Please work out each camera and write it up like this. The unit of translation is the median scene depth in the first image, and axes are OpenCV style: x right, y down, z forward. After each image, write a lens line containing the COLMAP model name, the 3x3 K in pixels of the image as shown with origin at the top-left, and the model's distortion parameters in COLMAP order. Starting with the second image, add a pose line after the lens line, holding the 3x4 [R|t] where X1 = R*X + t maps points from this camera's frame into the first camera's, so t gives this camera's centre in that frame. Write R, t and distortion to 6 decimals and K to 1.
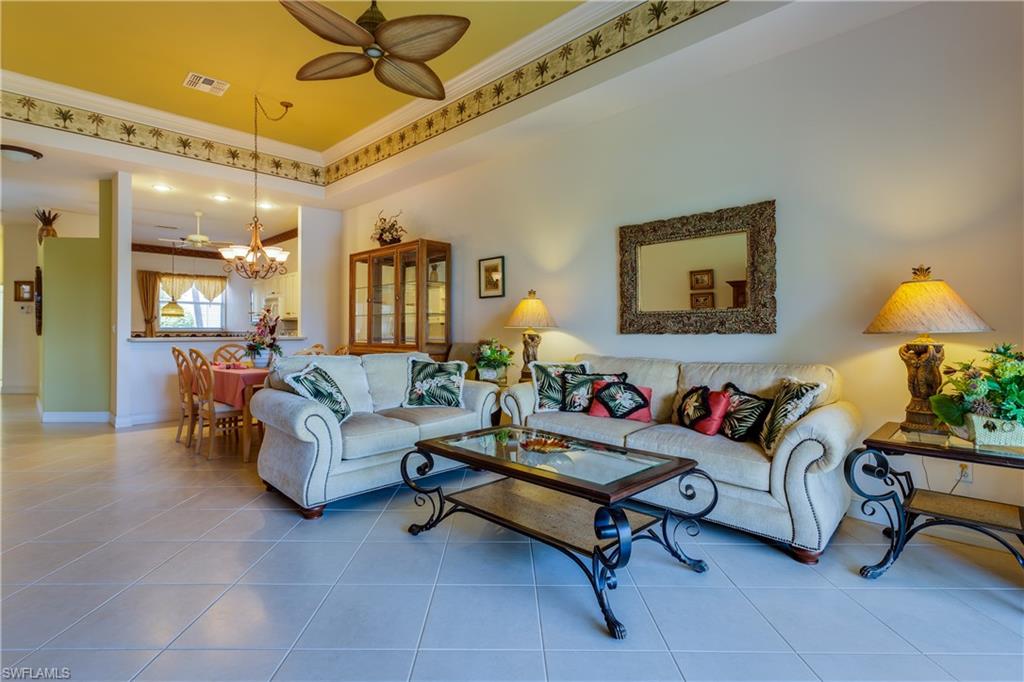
lens RADIAL K [[485.0, 0, 507.5], [0, 485.0, 326.5], [0, 0, 1]] dist [-0.000367, 0.000018]
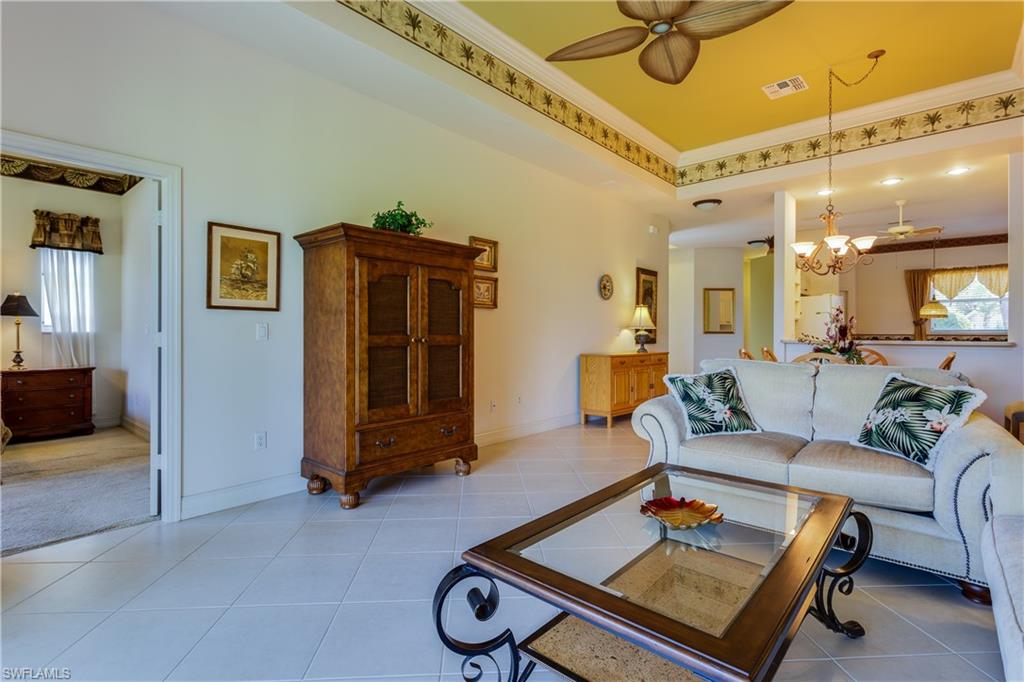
lens RADIAL K [[494.3, 0, 512.0], [0, 494.3, 341.0], [0, 0, 1]] dist [0.002586, 0.000218]
pose [[0.051623, 0.015514, -0.998546, 0.170902], [0.008471, 0.999837, 0.015972, 0.001238], [0.998631, -0.009284, 0.051483, 0.170315]]
